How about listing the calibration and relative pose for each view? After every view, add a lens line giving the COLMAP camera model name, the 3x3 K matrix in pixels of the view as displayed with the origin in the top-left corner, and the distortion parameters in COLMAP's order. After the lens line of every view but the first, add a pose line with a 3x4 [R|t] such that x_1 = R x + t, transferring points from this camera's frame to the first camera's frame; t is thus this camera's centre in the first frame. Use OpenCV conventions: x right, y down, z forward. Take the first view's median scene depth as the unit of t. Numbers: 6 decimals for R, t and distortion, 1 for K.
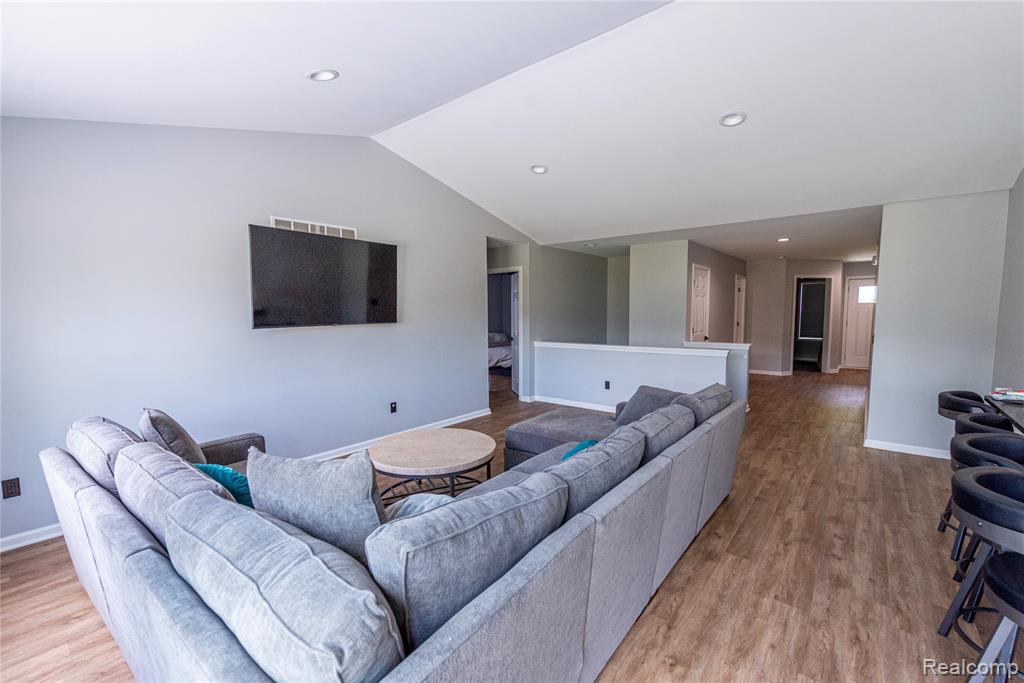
lens RADIAL K [[433.4, 0, 512.0], [0, 433.4, 341.5], [0, 0, 1]] dist [0.000522, 0.000055]
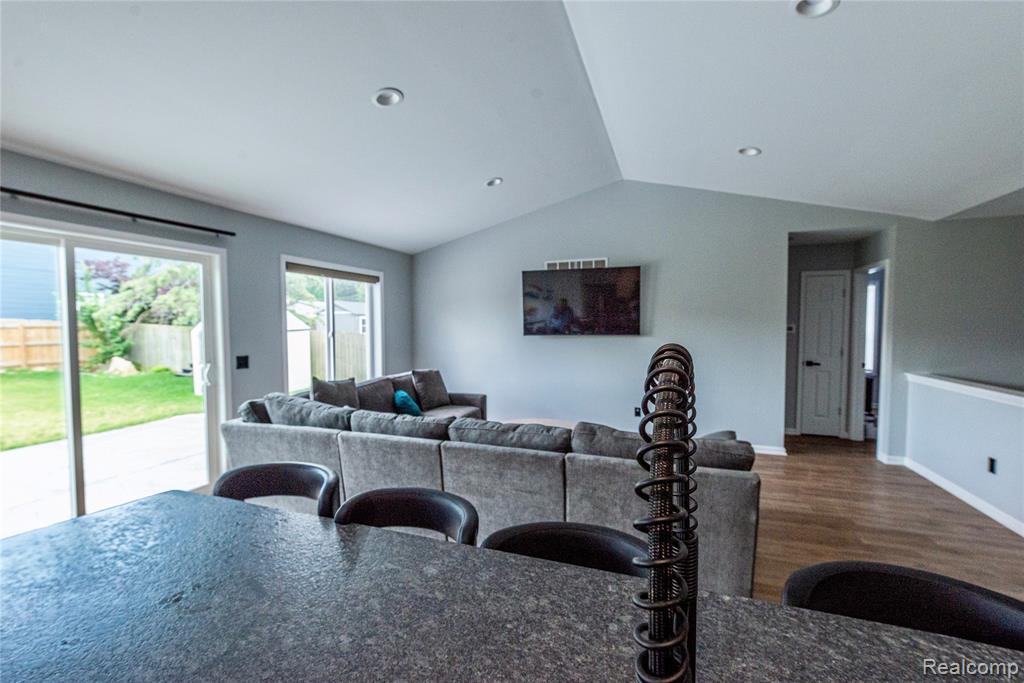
lens RADIAL K [[433.4, 0, 512.0], [0, 433.4, 341.5], [0, 0, 1]] dist [0.000522, 0.000055]
pose [[0.314744, 0.055913, -0.947528, 0.715402], [-0.062976, 0.997294, 0.037930, -0.052695], [0.947085, 0.047733, 0.317413, 0.356198]]
